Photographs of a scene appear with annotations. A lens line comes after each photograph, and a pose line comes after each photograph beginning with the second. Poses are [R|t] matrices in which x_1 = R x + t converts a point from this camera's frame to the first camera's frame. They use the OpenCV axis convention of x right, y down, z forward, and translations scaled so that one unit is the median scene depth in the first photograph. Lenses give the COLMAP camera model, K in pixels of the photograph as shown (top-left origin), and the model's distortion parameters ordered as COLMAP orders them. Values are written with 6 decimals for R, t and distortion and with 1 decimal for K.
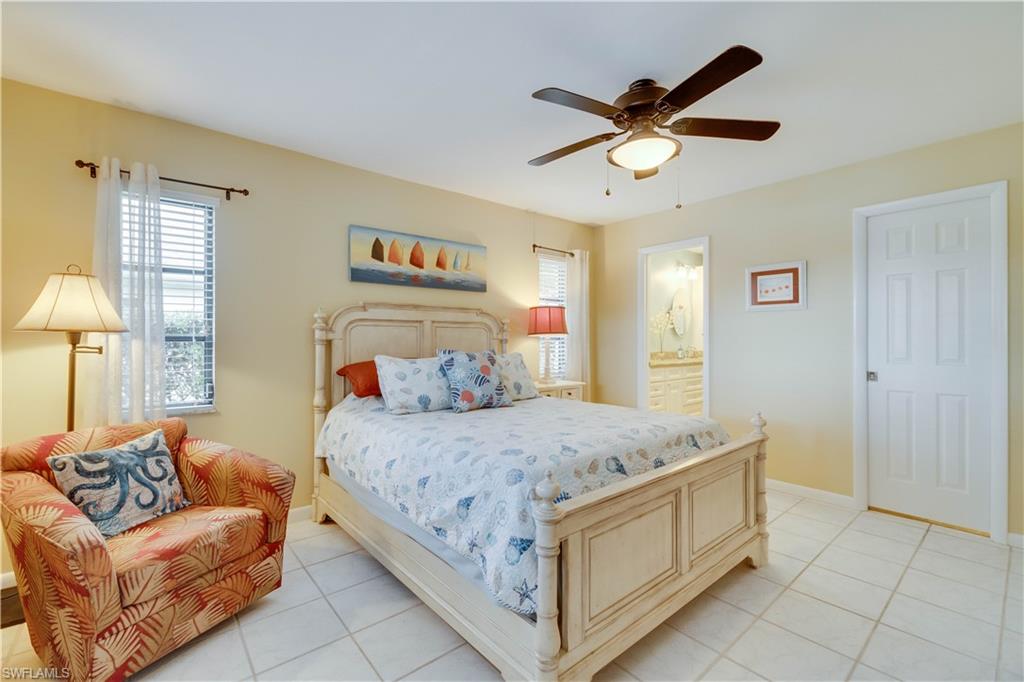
lens RADIAL K [[443.0, 0, 512.8], [0, 443.0, 340.7], [0, 0, 1]] dist [-0.003387, 0.000645]
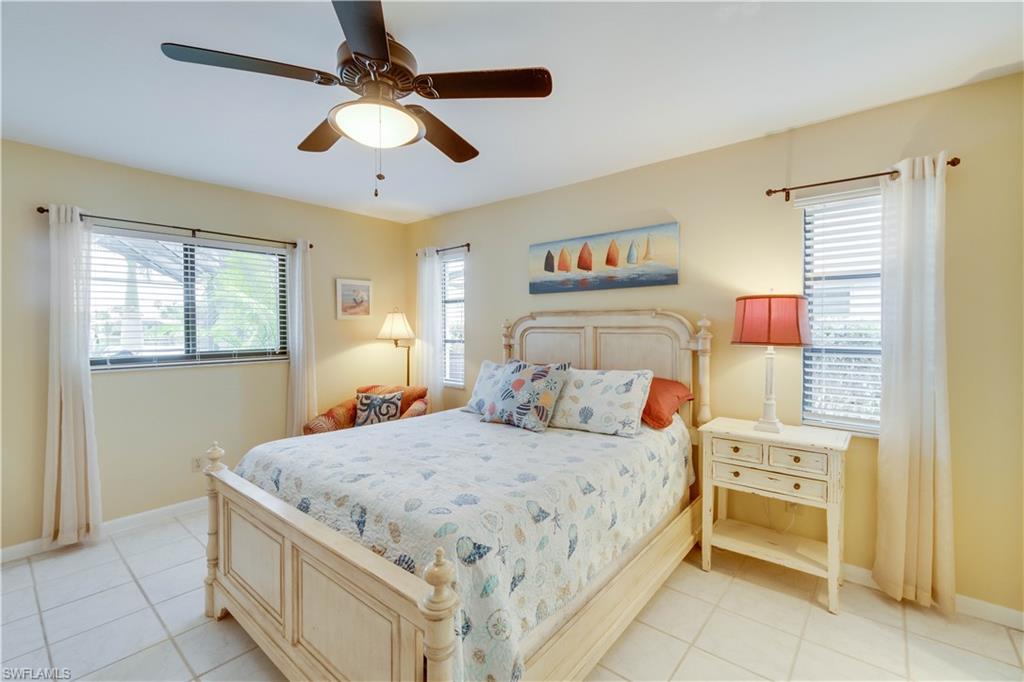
lens RADIAL K [[443.0, 0, 514.5], [0, 443.0, 333.3], [0, 0, 1]] dist [-0.003387, 0.000645]
pose [[0.167858, 0.012305, -0.985734, 0.728953], [0.000132, 0.999922, 0.012505, -0.044821], [0.985811, -0.002230, 0.167844, 0.725844]]
